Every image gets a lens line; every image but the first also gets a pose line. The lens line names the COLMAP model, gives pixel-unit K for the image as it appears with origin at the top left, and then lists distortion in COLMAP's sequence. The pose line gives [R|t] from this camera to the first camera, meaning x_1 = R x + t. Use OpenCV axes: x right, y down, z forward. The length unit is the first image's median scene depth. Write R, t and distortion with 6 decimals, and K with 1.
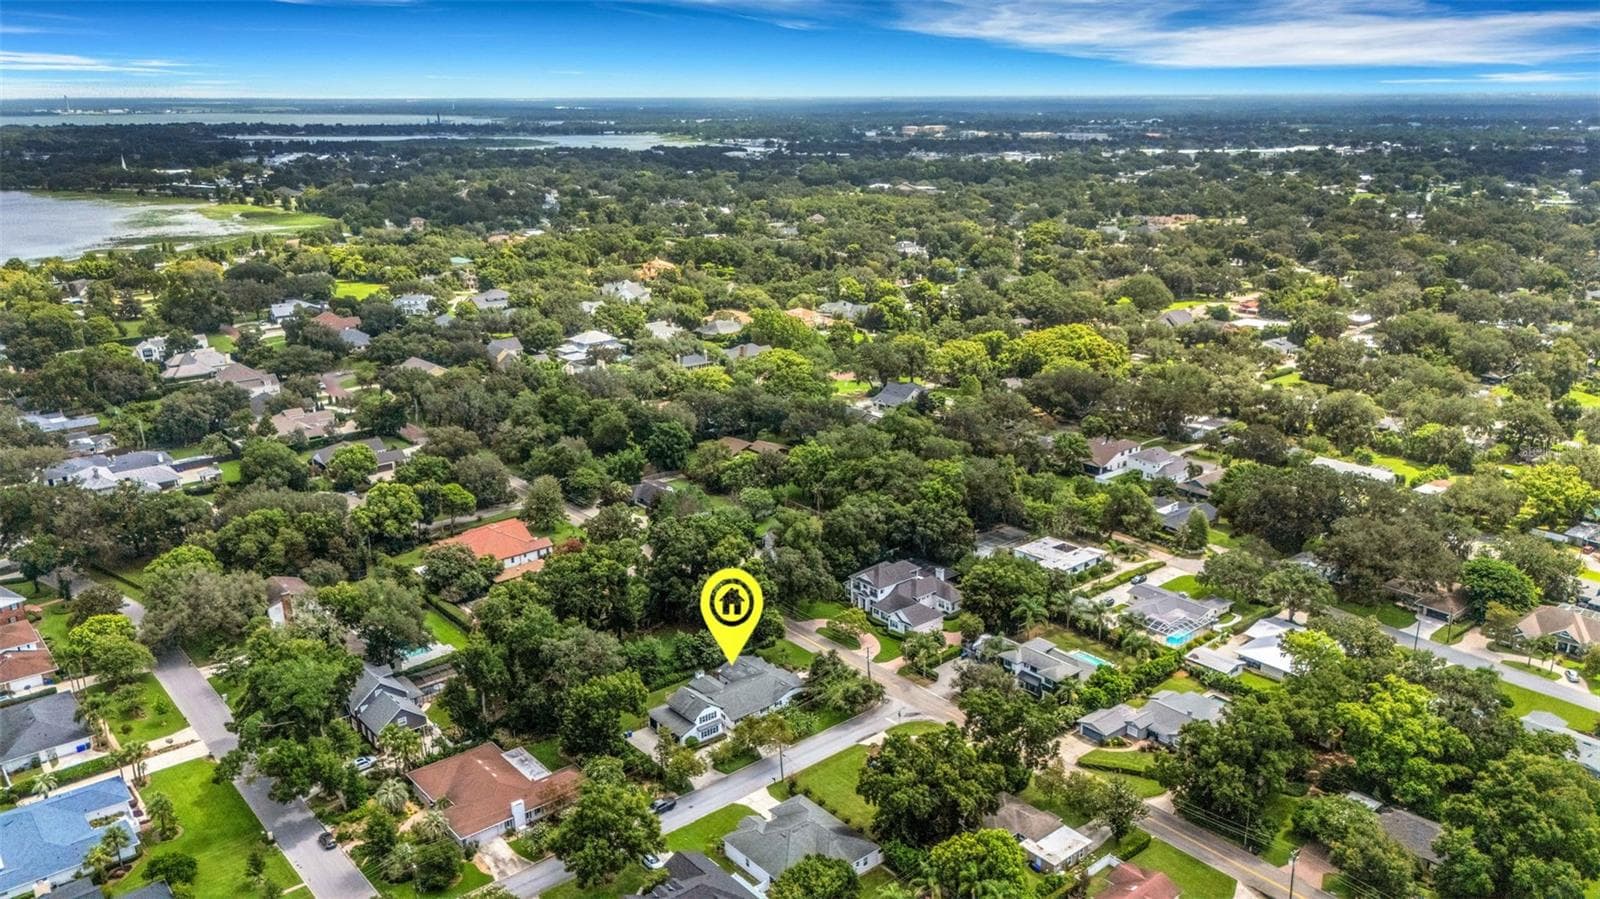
lens RADIAL K [[1189.0, 0, 800.0], [0, 1189.0, 449.5], [0, 0, 1]] dist [0.004660, -0.001272]
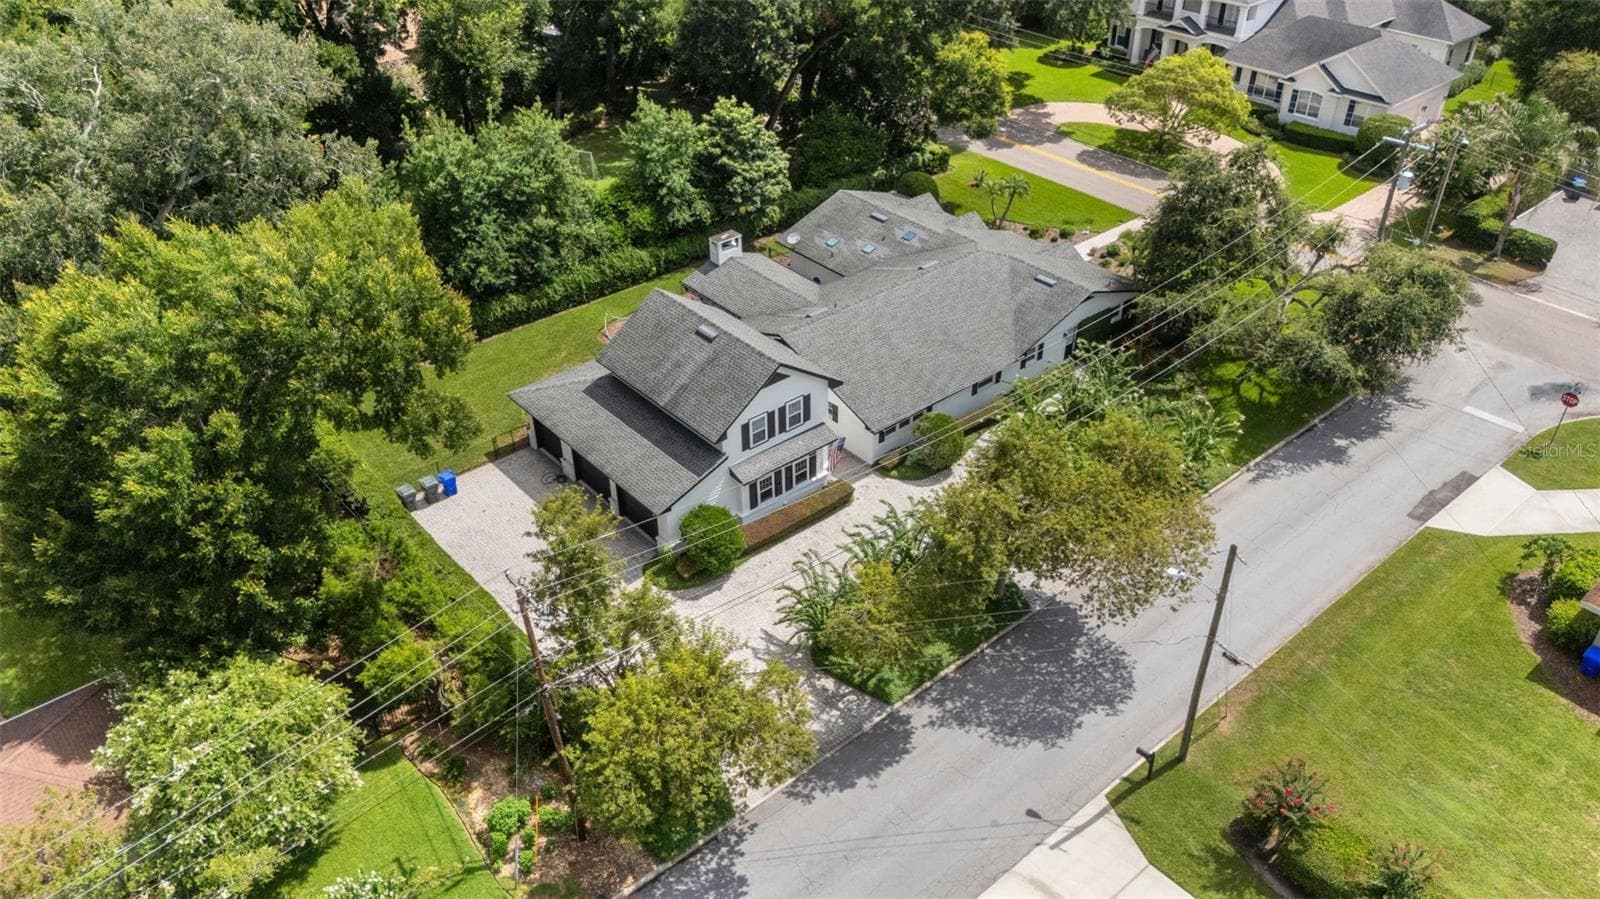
lens RADIAL K [[1148.8, 0, 799.8], [0, 1148.8, 500.6], [0, 0, 1]] dist [-0.003652, -0.000368]
pose [[0.999963, -0.007926, 0.003456, -0.069701], [0.006174, 0.934300, 0.356434, 0.151896], [-0.006054, -0.356400, 0.934314, 0.745781]]
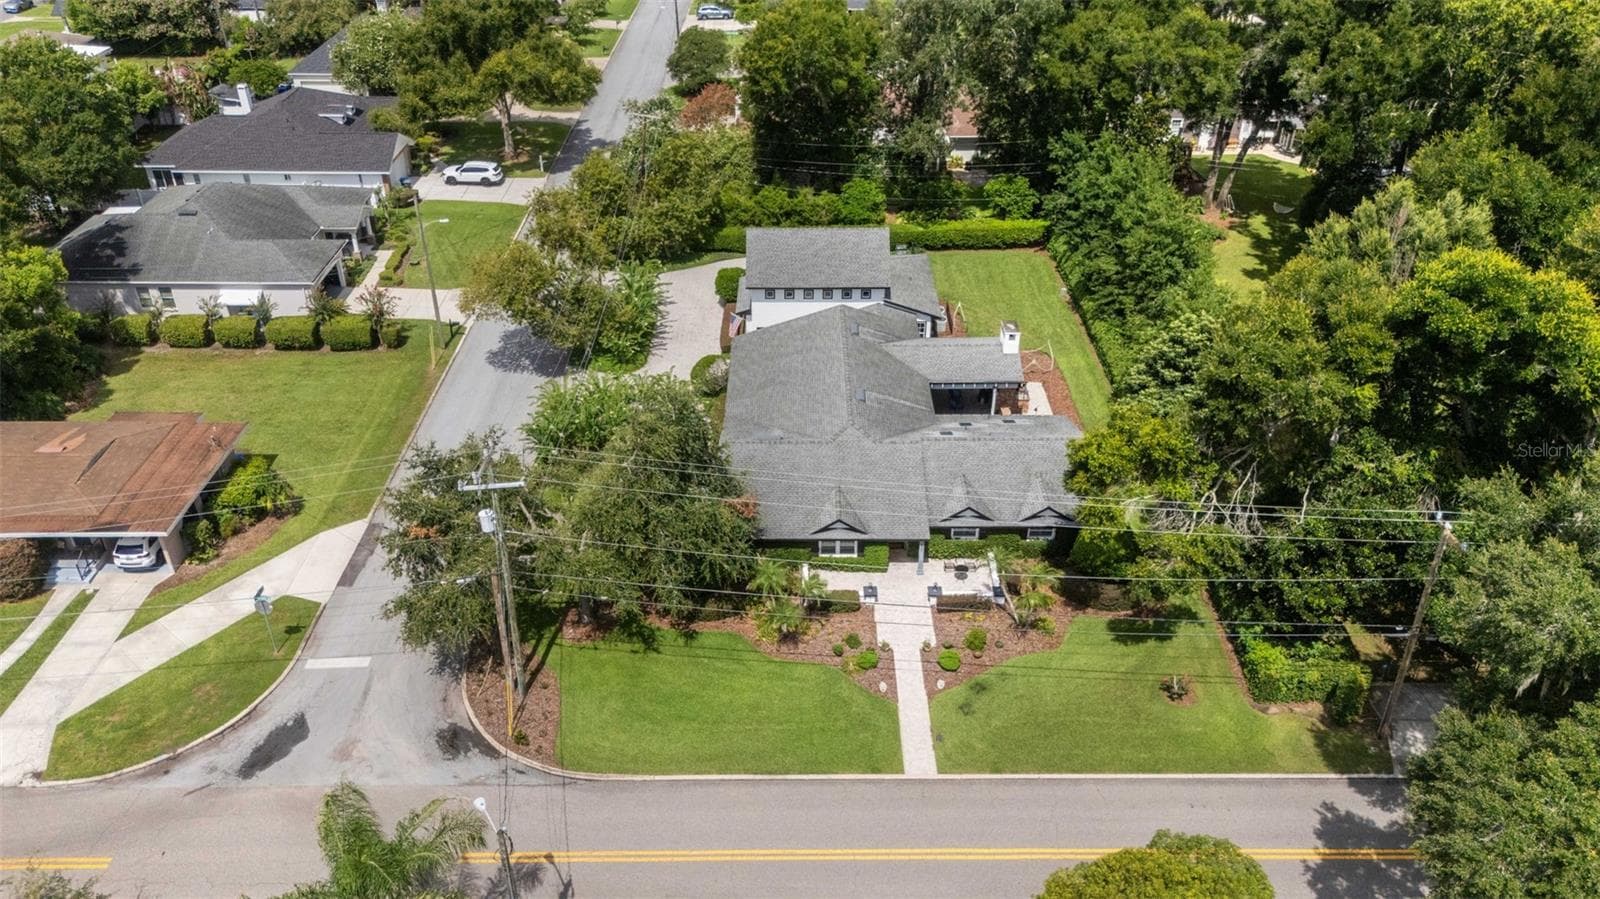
lens RADIAL K [[1189.0, 0, 800.0], [0, 1189.0, 449.5], [0, 0, 1]] dist [0.004660, -0.001272]
pose [[-0.638644, 0.405218, -0.654165, 0.151459], [-0.211678, 0.724804, 0.655630, 0.029106], [0.739815, 0.557187, -0.377116, 1.102639]]
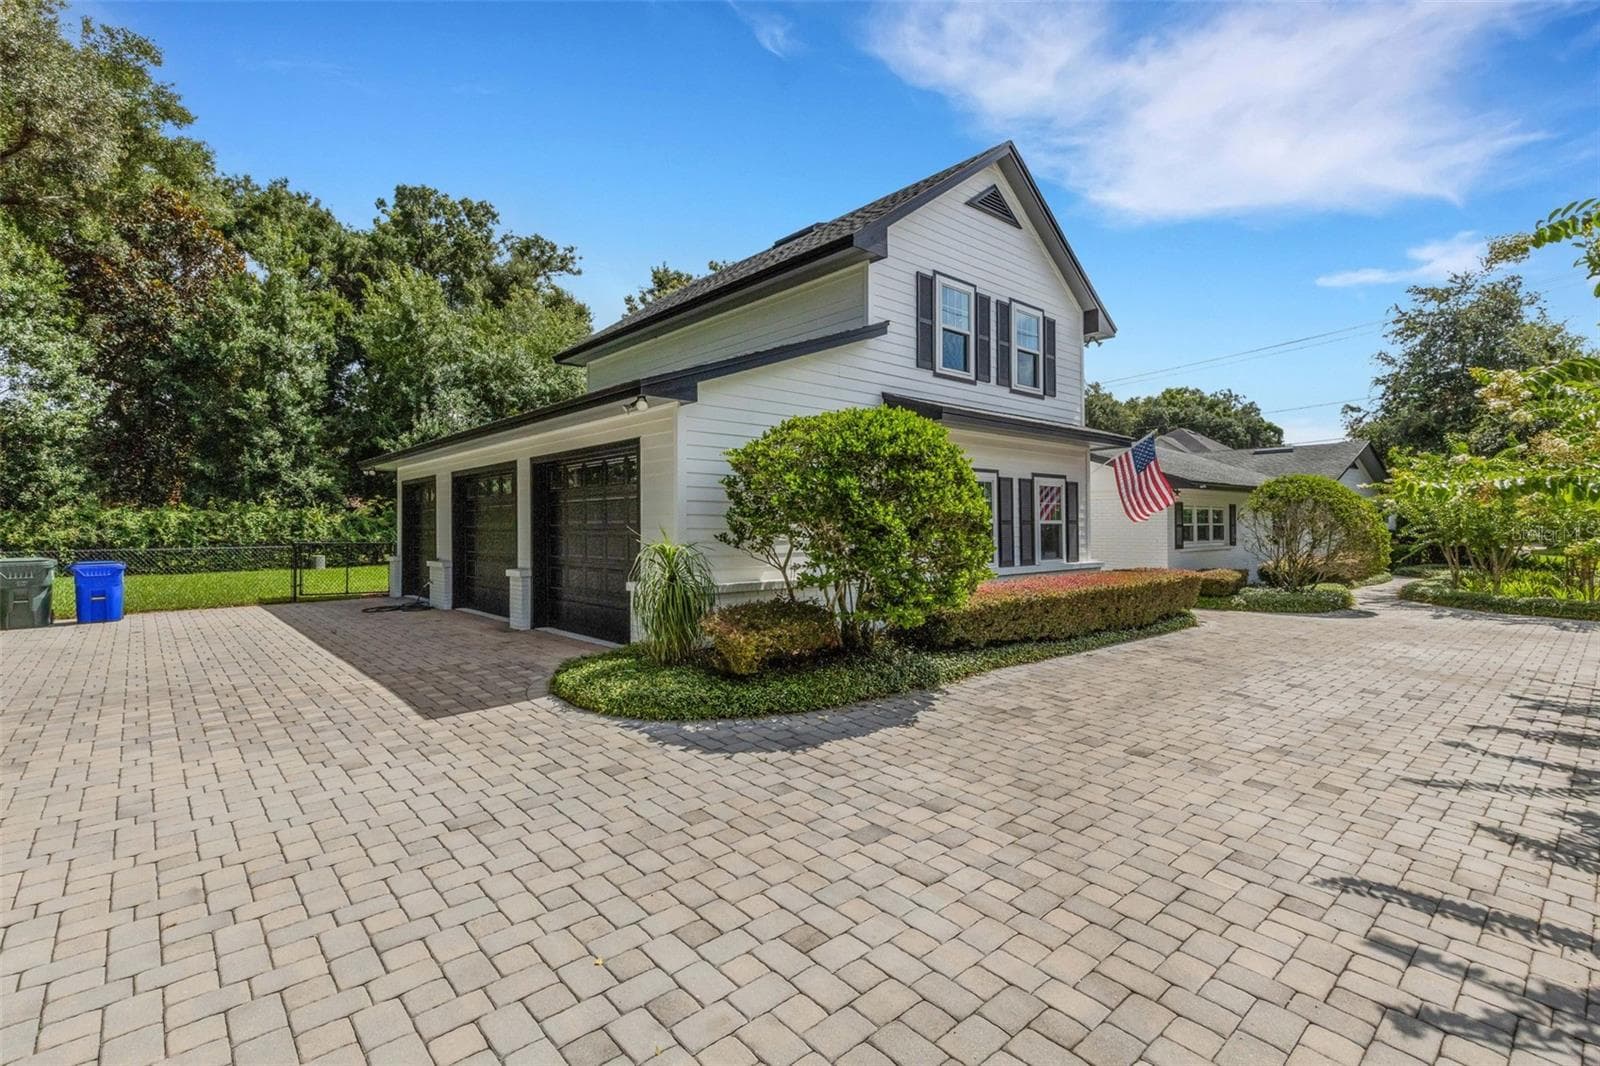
lens RADIAL K [[742.2, 0, 802.4], [0, 742.2, 546.6], [0, 0, 1]] dist [0.003181, 0.000415]
pose [[0.999336, -0.018234, 0.031537, -0.087818], [0.026009, 0.963286, -0.267215, 0.239642], [-0.025507, 0.267858, 0.963121, 0.902168]]
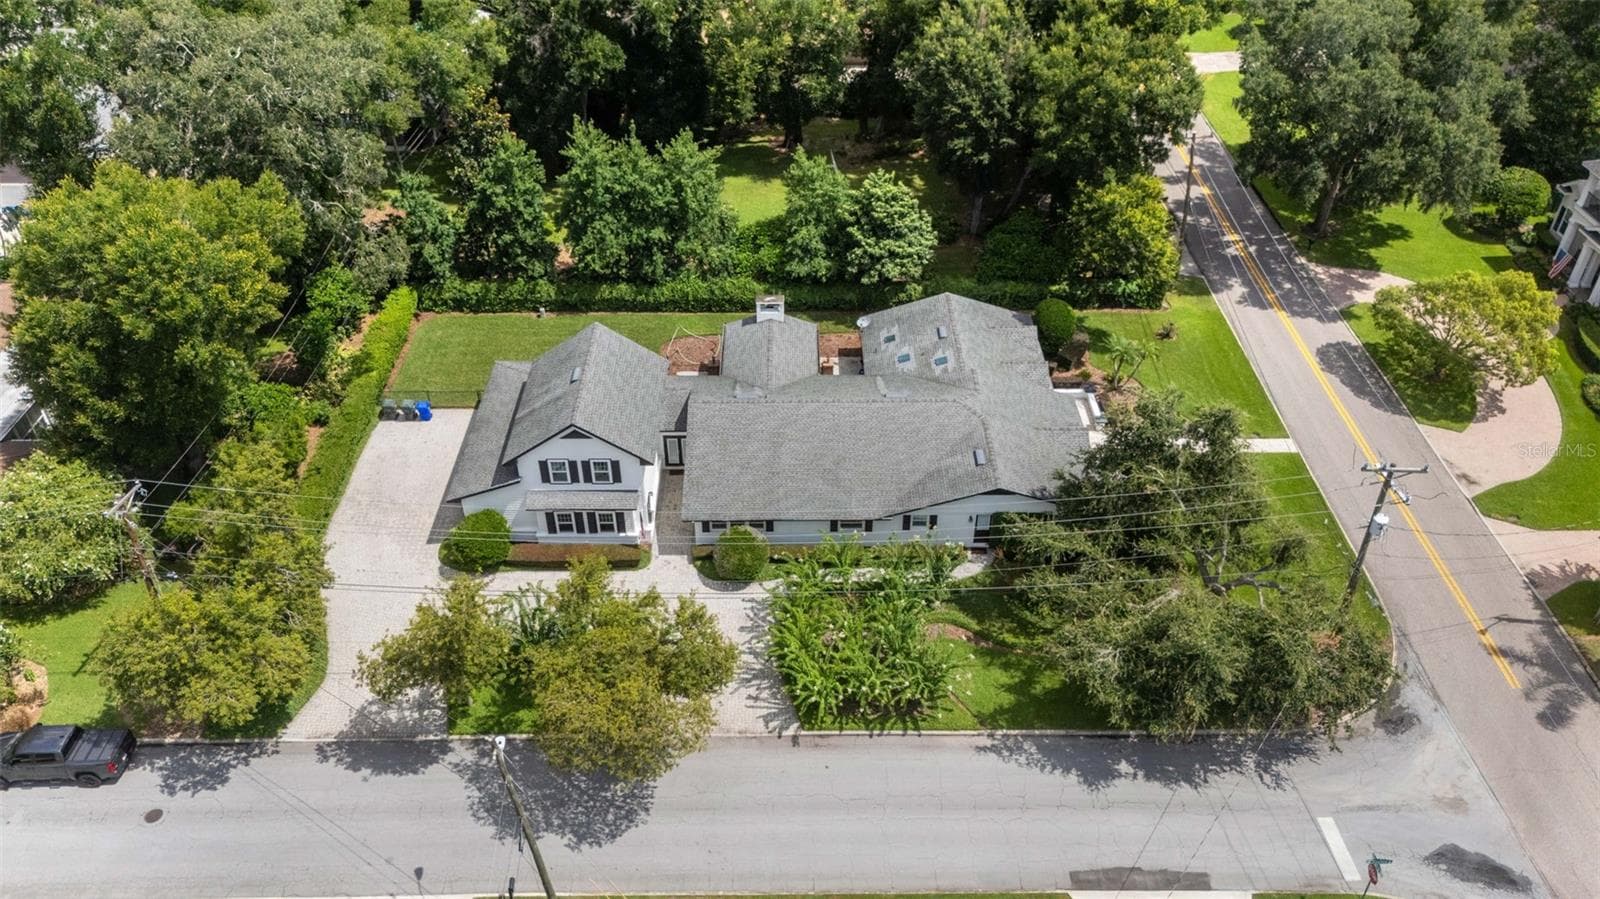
lens RADIAL K [[1189.0, 0, 800.0], [0, 1189.0, 449.5], [0, 0, 1]] dist [0.004660, -0.001272]
pose [[0.772554, 0.388266, -0.502404, 0.081366], [-0.185001, 0.894564, 0.406854, 0.102219], [0.607400, -0.221372, 0.762928, 0.789795]]
